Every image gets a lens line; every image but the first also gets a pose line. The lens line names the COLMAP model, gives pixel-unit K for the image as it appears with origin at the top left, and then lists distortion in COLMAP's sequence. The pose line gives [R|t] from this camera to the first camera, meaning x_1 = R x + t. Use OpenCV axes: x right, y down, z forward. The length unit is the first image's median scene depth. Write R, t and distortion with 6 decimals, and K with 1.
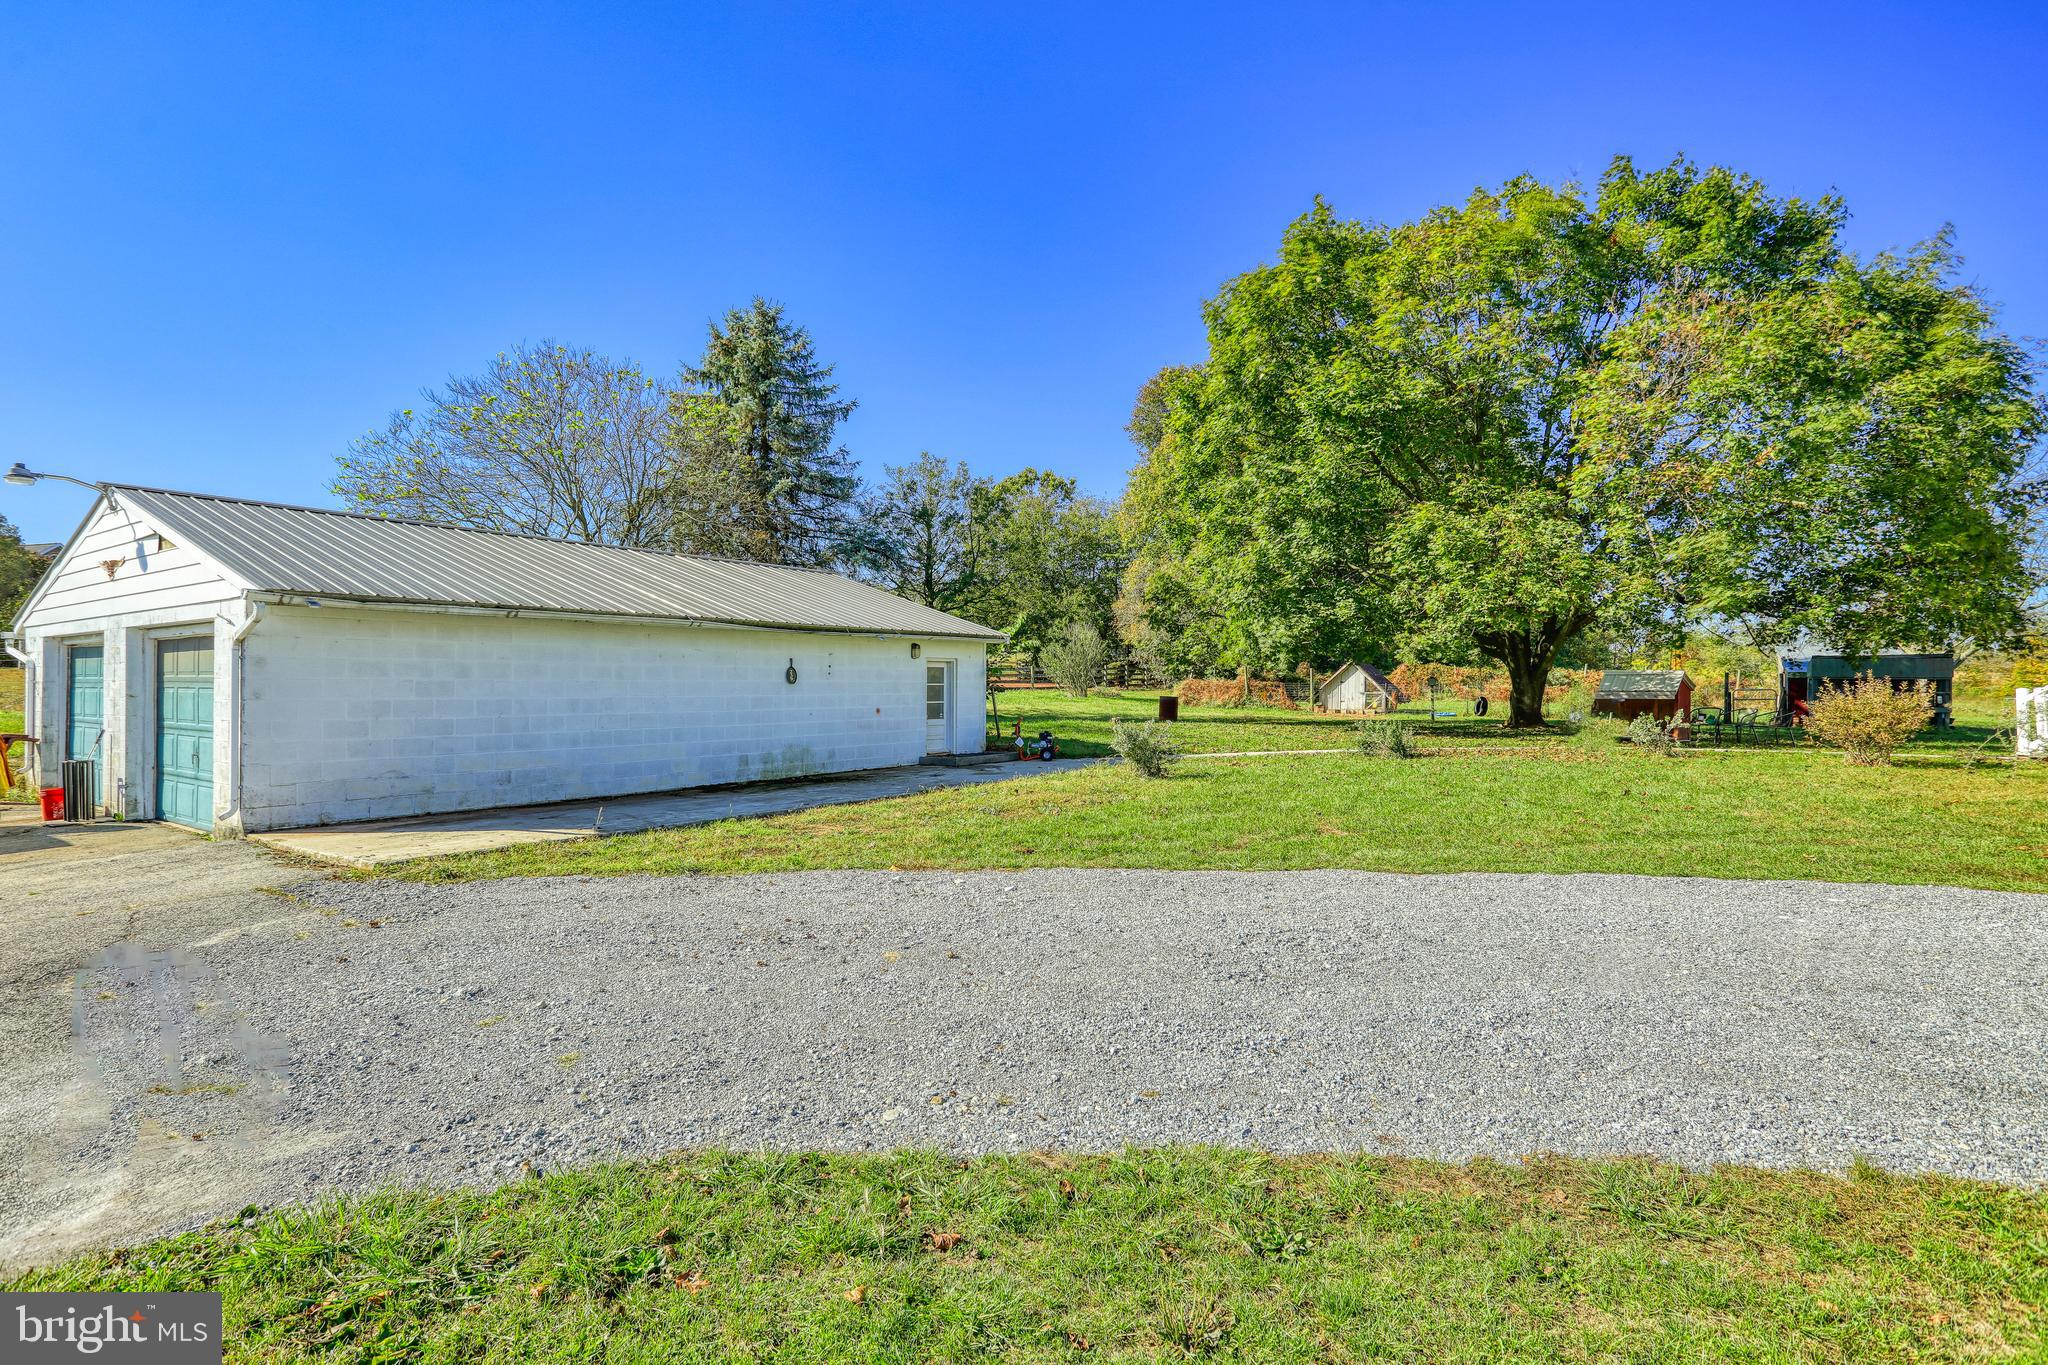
lens RADIAL K [[1096.4, 0, 1024.6], [0, 1096.4, 690.7], [0, 0, 1]] dist [0.007684, 0.002303]
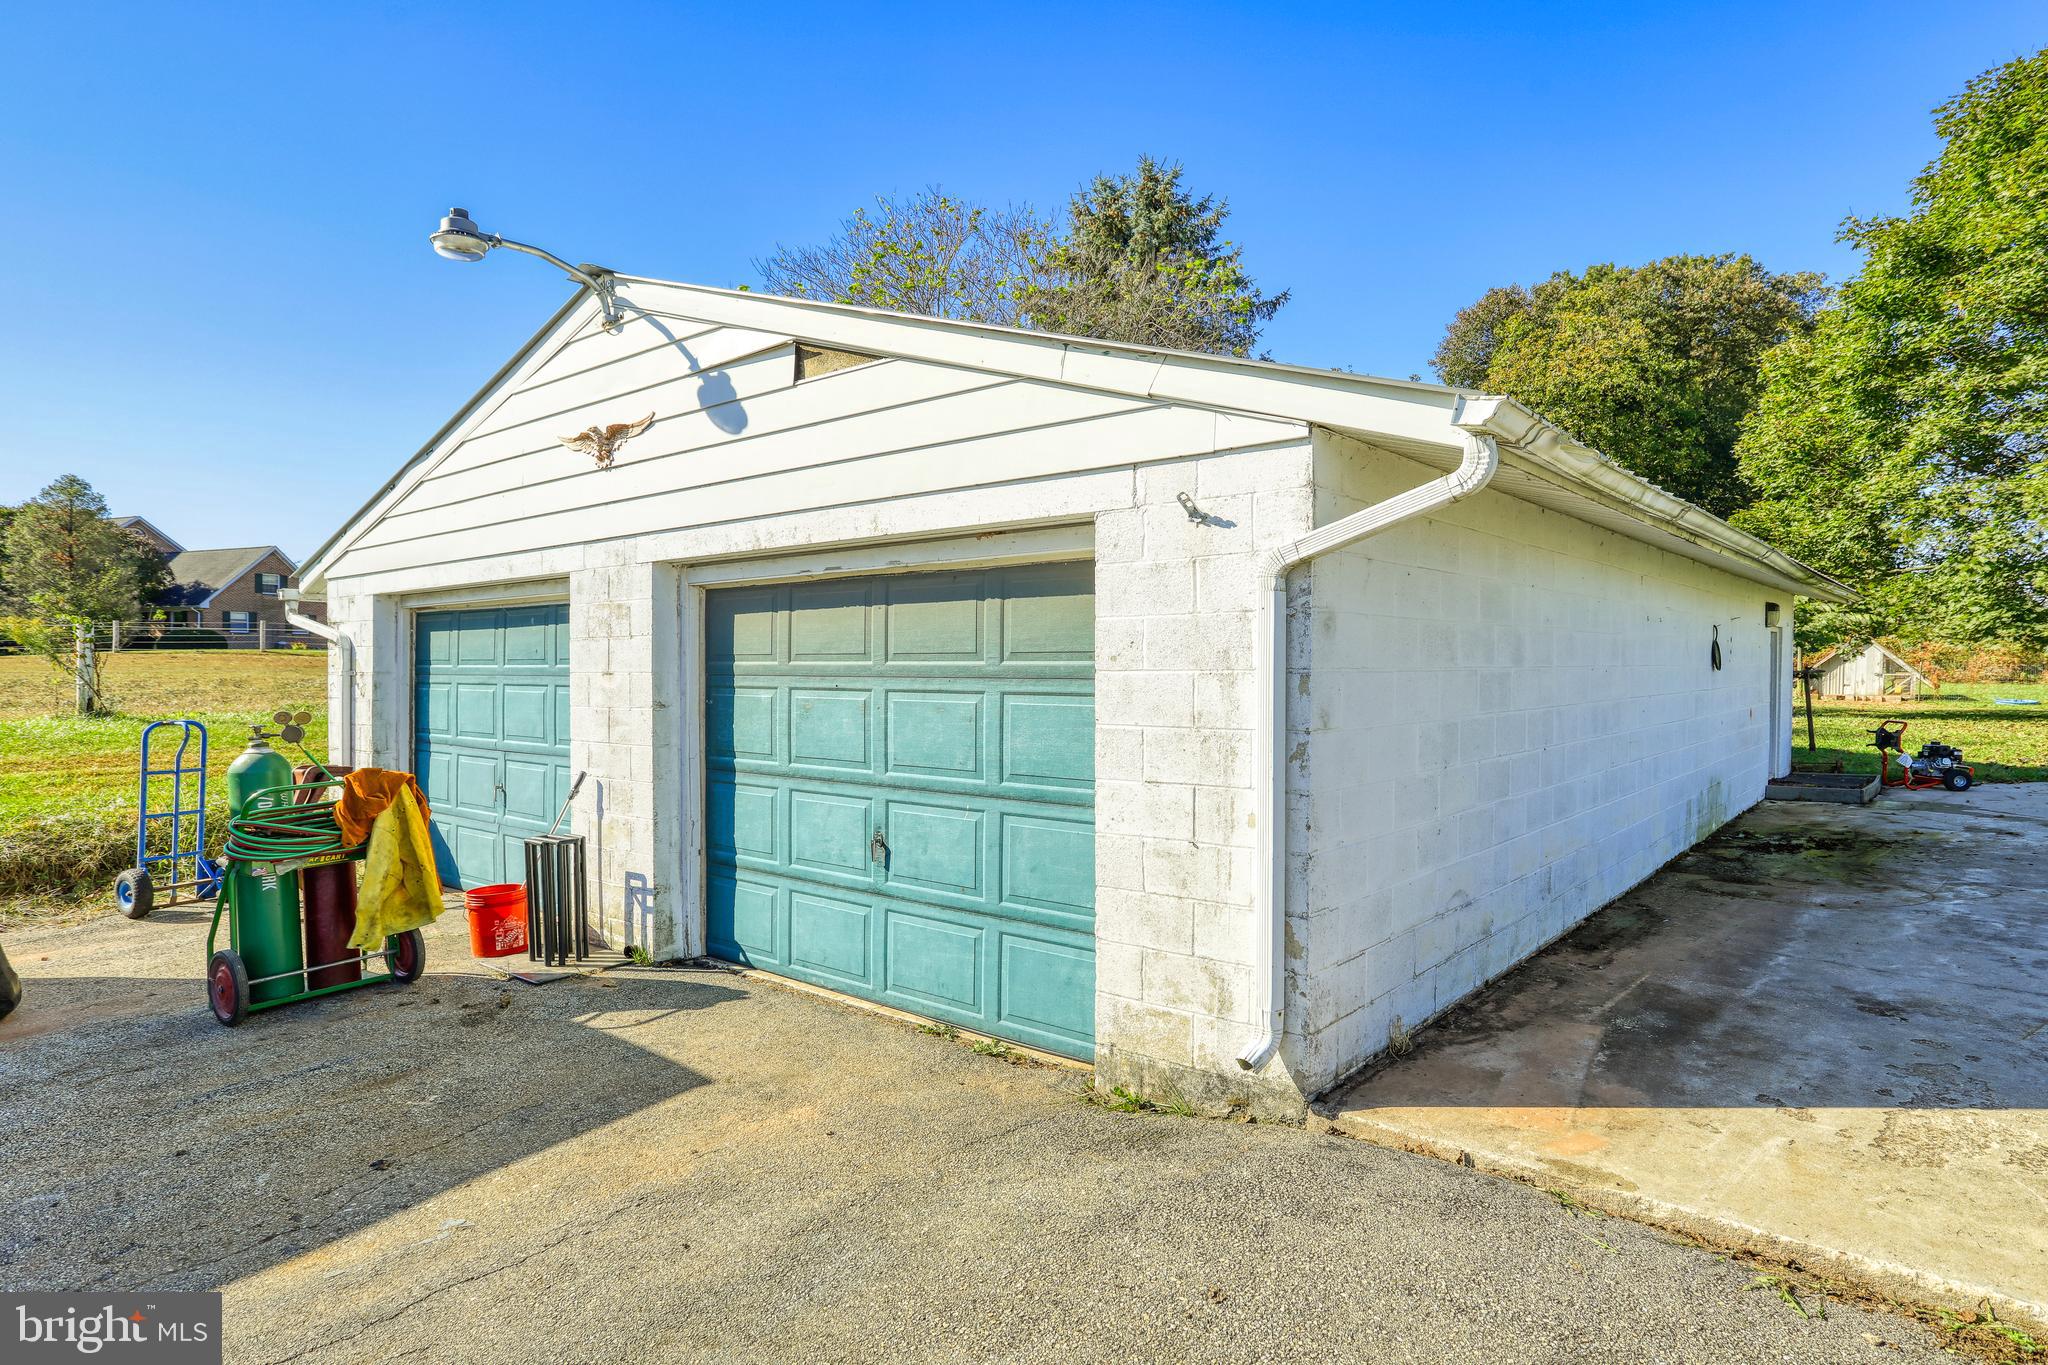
lens RADIAL K [[1050.2, 0, 1041.6], [0, 1050.2, 687.2], [0, 0, 1]] dist [-0.030029, 0.007807]
pose [[0.999590, -0.005894, 0.028023, -0.564486], [0.005430, 0.999847, 0.016608, -0.008354], [-0.028116, -0.016449, 0.999469, 0.463244]]
